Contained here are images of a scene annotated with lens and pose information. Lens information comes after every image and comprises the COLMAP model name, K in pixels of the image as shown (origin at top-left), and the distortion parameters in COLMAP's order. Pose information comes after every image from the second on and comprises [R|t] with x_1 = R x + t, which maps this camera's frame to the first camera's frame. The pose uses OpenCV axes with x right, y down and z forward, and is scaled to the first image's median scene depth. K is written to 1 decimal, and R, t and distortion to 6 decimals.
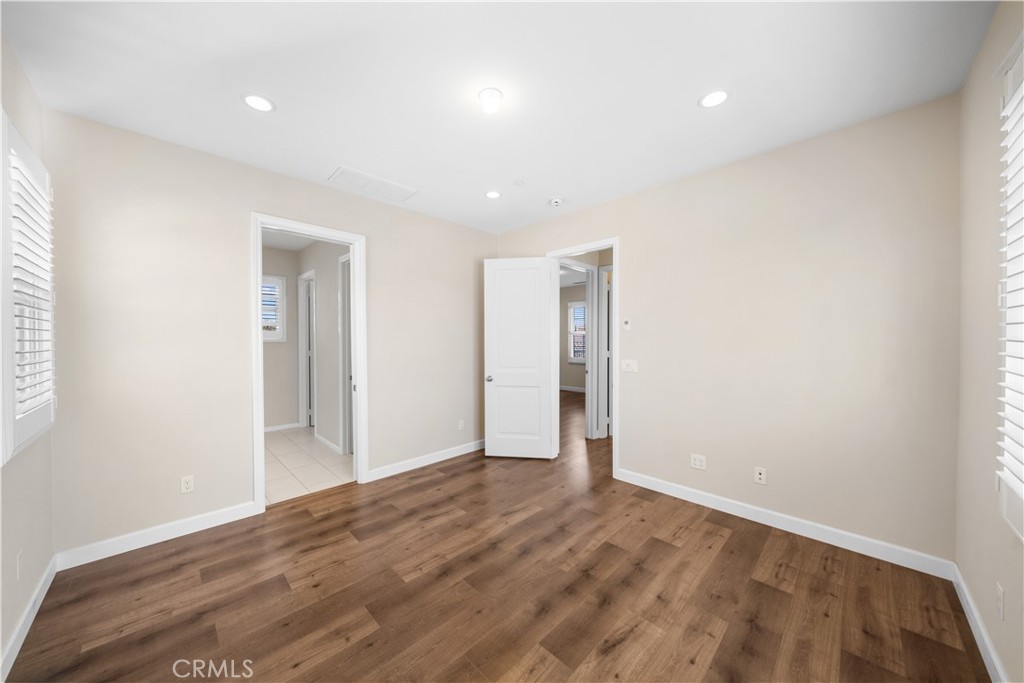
lens RADIAL K [[354.3, 0, 511.3], [0, 354.3, 339.7], [0, 0, 1]] dist [-0.004921, 0.000223]
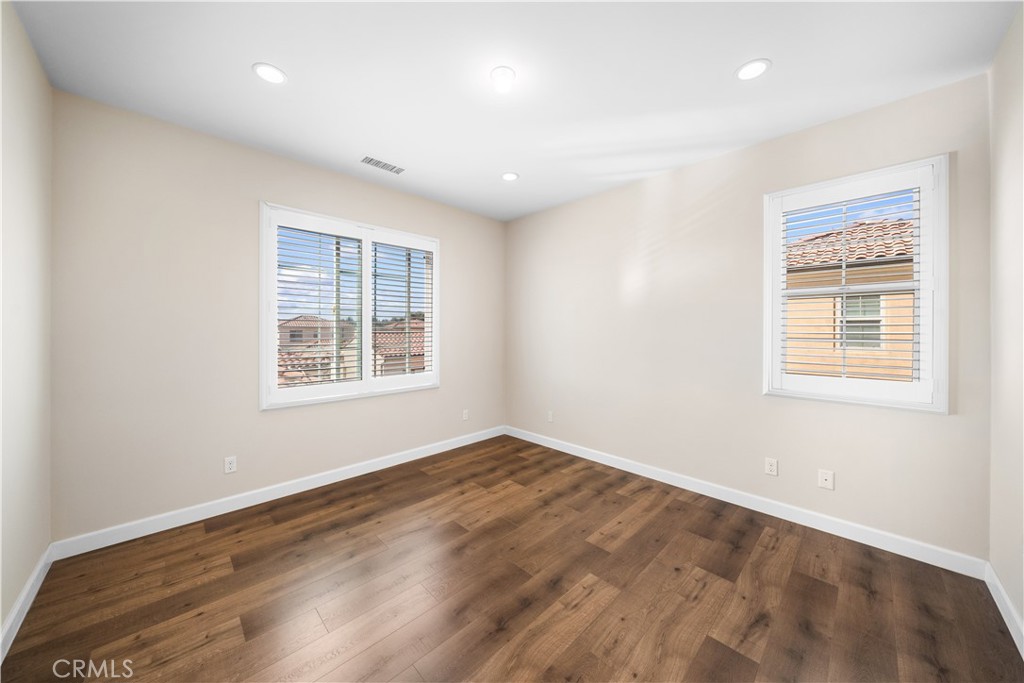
lens RADIAL K [[354.3, 0, 512.7], [0, 354.3, 334.1], [0, 0, 1]] dist [-0.004921, 0.000223]
pose [[-0.999959, 0.001412, 0.008949, -0.094784], [0.001558, 0.999866, 0.016312, 0.010356], [-0.008925, 0.016325, -0.999827, 2.004238]]
